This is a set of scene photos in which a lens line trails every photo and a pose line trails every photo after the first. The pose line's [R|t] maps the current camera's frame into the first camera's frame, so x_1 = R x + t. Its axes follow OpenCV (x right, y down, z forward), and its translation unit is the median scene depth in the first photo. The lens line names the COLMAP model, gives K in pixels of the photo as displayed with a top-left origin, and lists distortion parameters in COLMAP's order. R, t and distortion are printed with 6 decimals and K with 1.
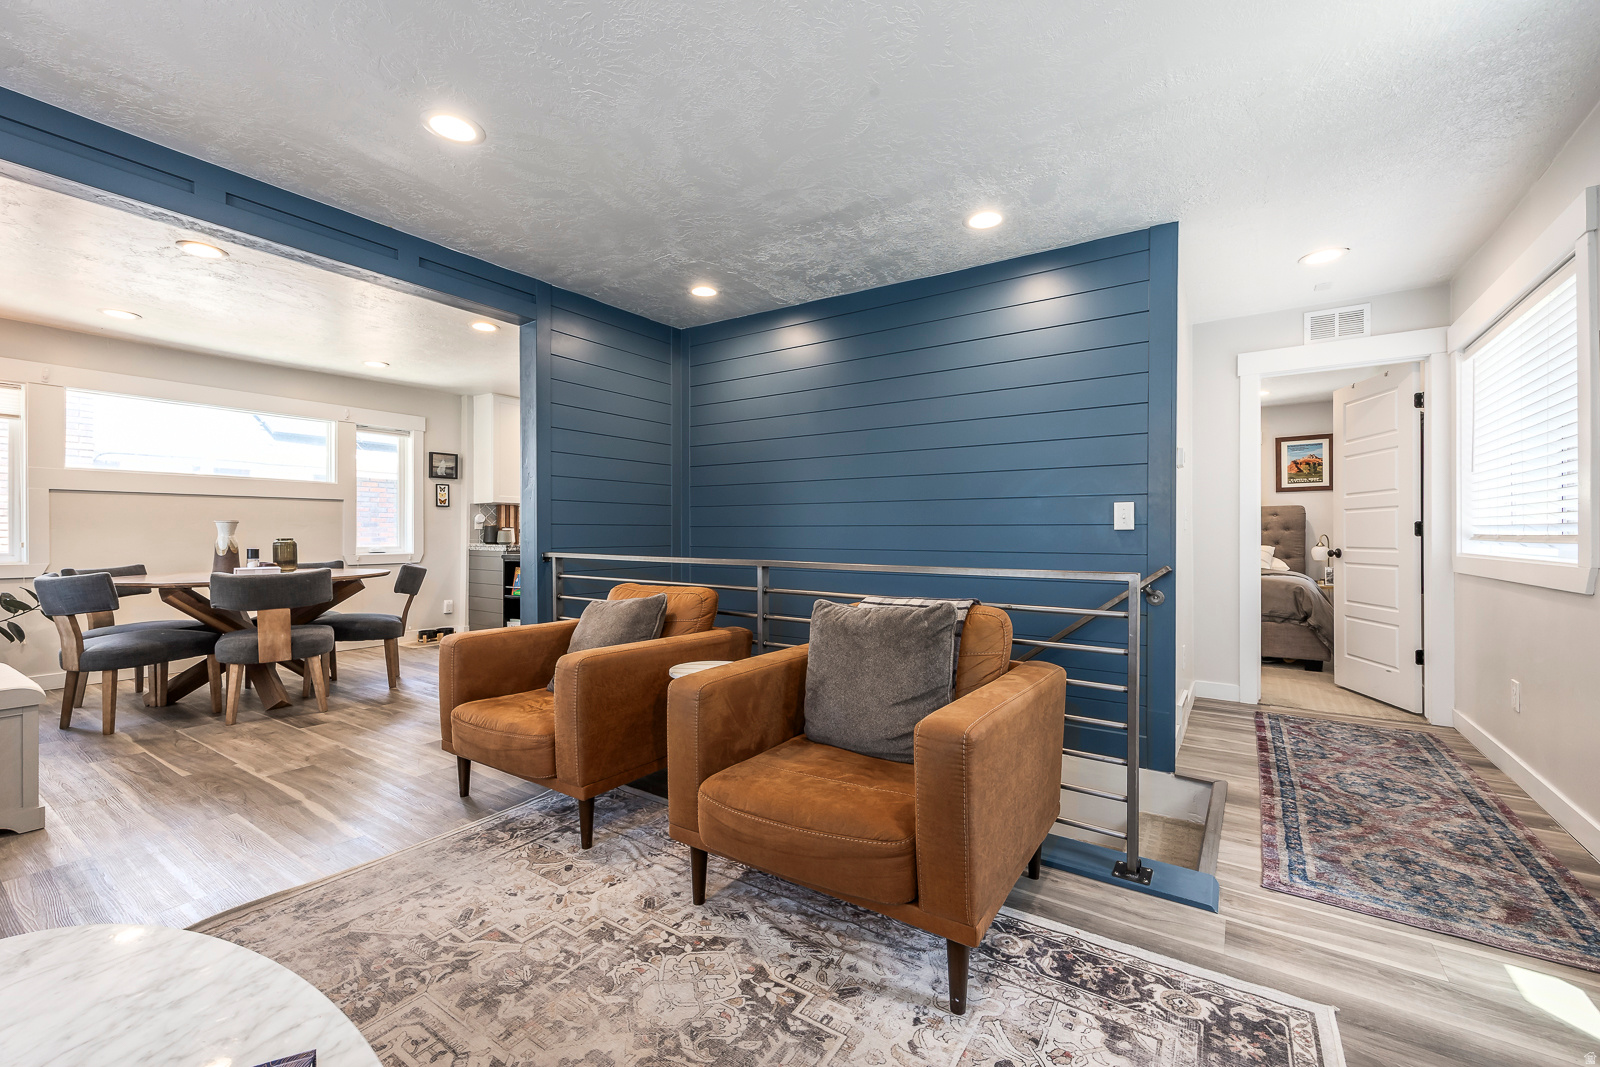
lens RADIAL K [[636.3, 0, 793.6], [0, 636.3, 535.0], [0, 0, 1]] dist [-0.003136, 0.000512]
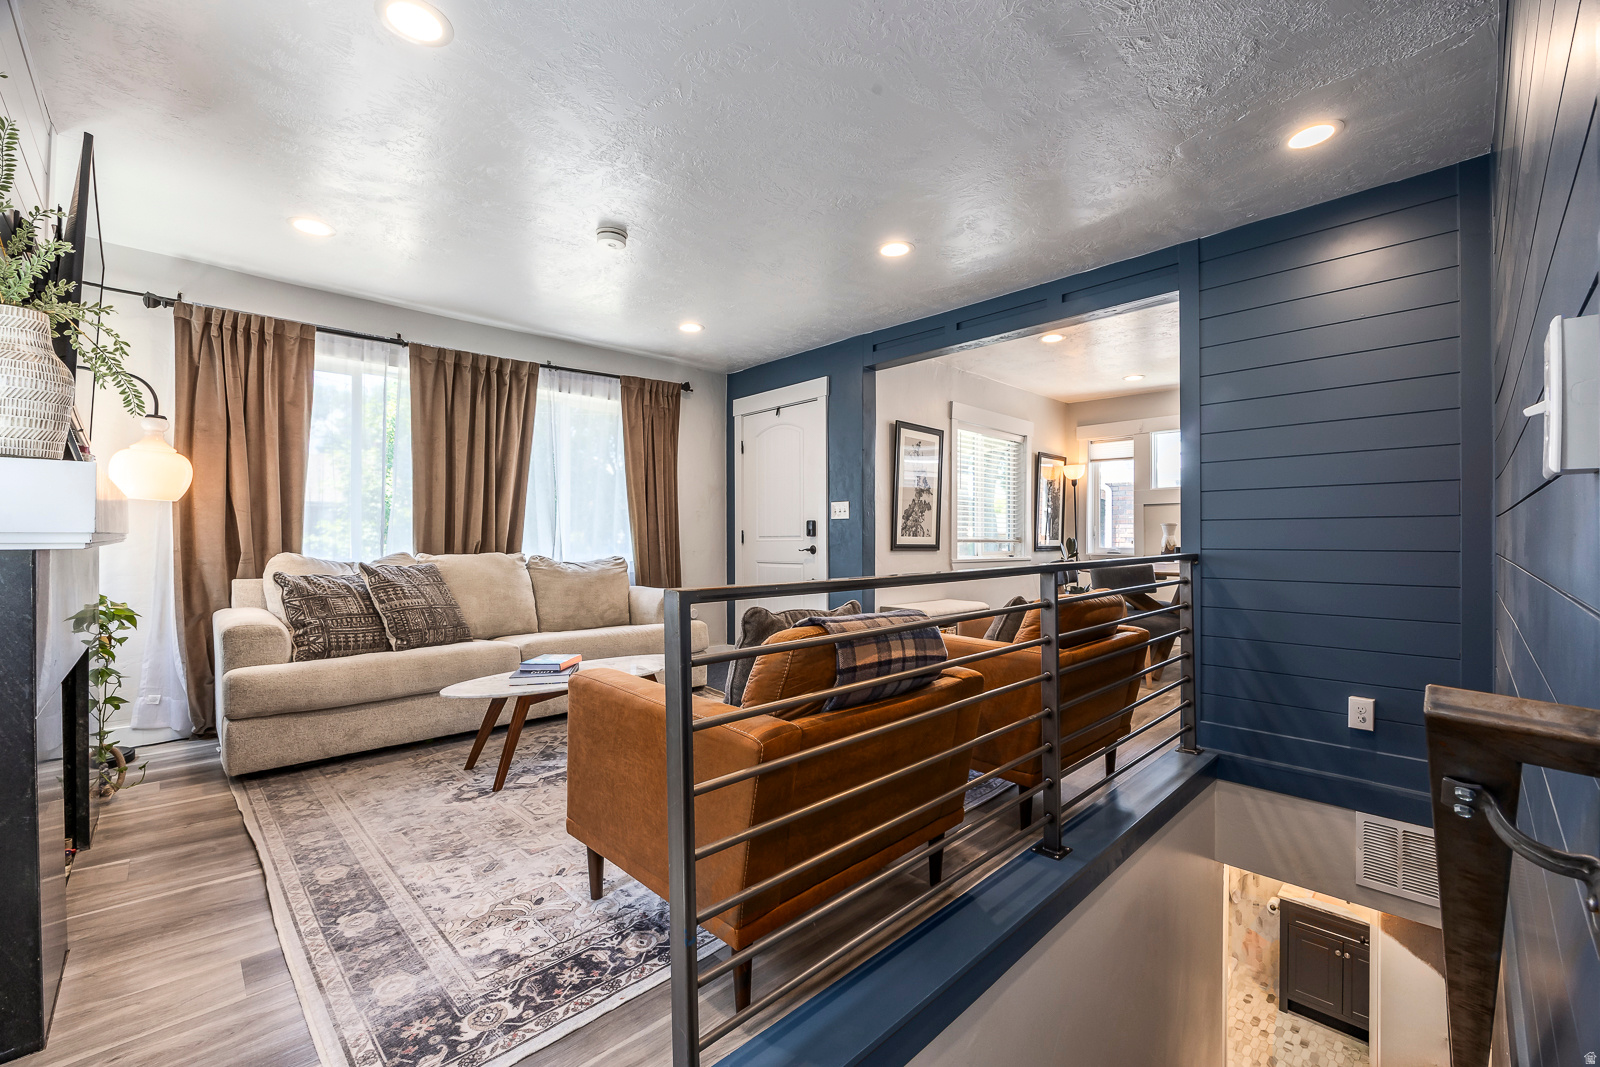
lens RADIAL K [[654.4, 0, 799.1], [0, 654.4, 540.7], [0, 0, 1]] dist [-0.022296, 0.002439]
pose [[-0.179506, 0.009542, -0.983711, 1.457390], [-0.004447, 0.999935, 0.010511, 0.000283], [0.983747, 0.006262, -0.179452, 1.610649]]
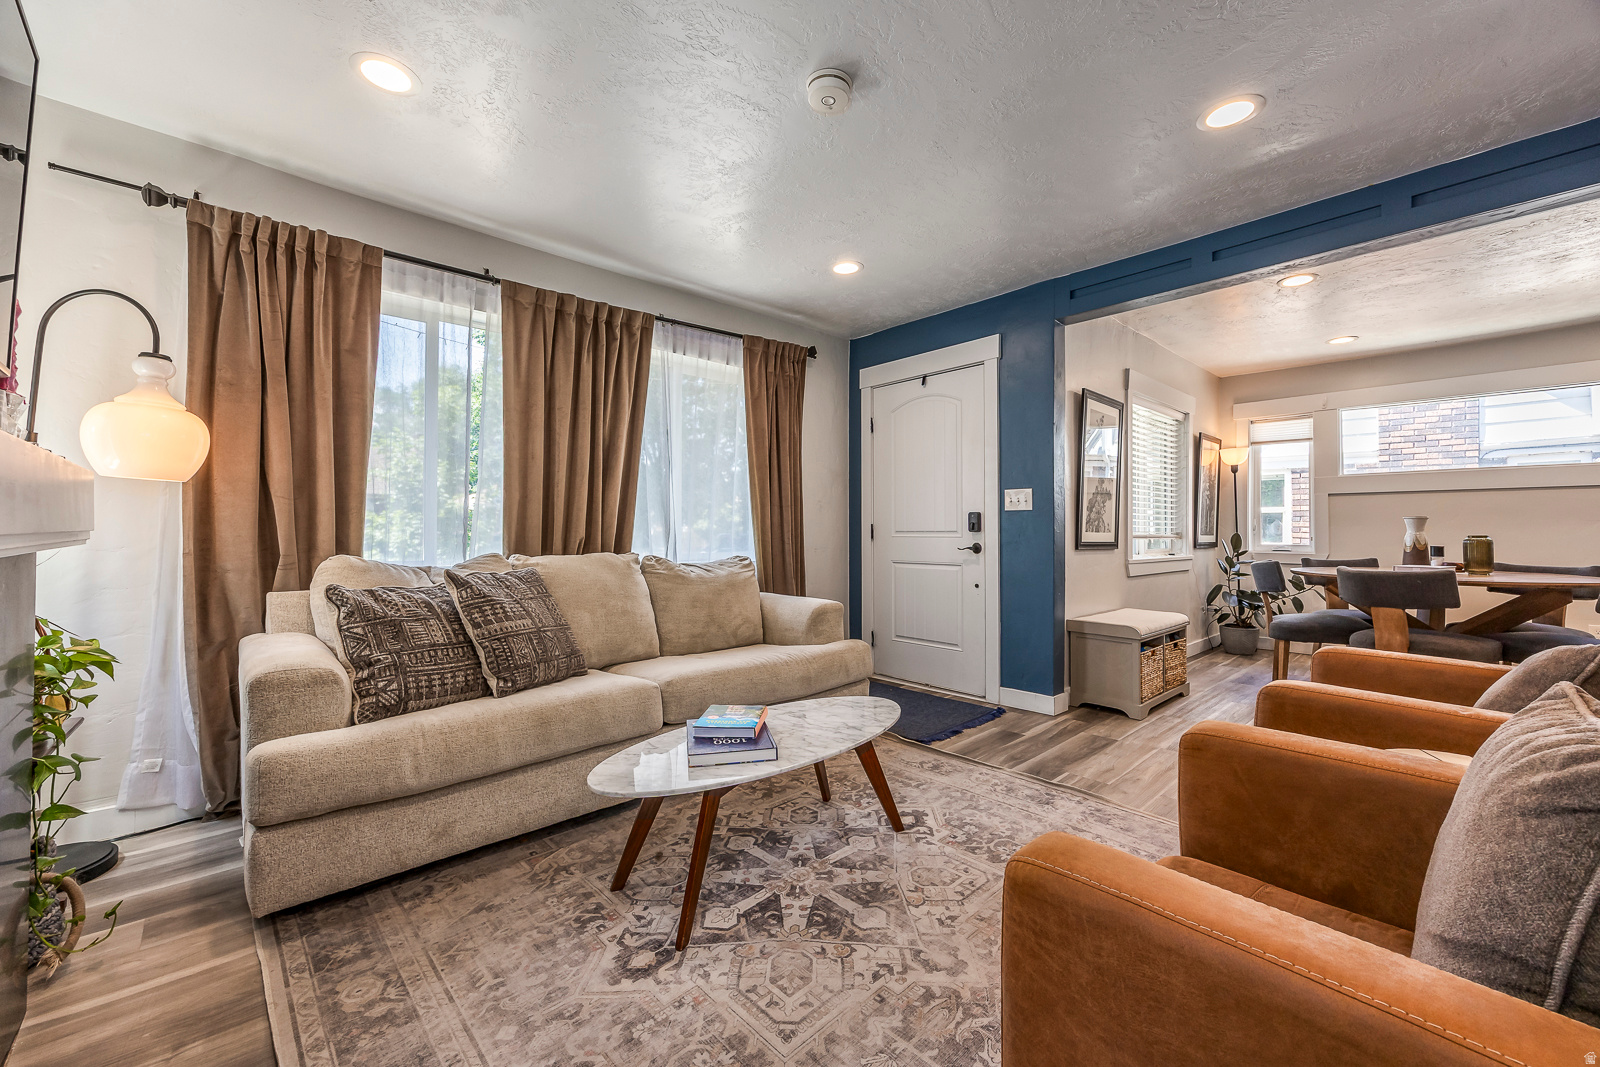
lens RADIAL K [[636.3, 0, 798.9], [0, 636.3, 524.9], [0, 0, 1]] dist [-0.003136, 0.000512]
pose [[-0.211874, -0.002011, -0.977295, 0.842195], [-0.006649, 0.999978, -0.000617, -0.010096], [0.977274, 0.006368, -0.211882, 0.858383]]
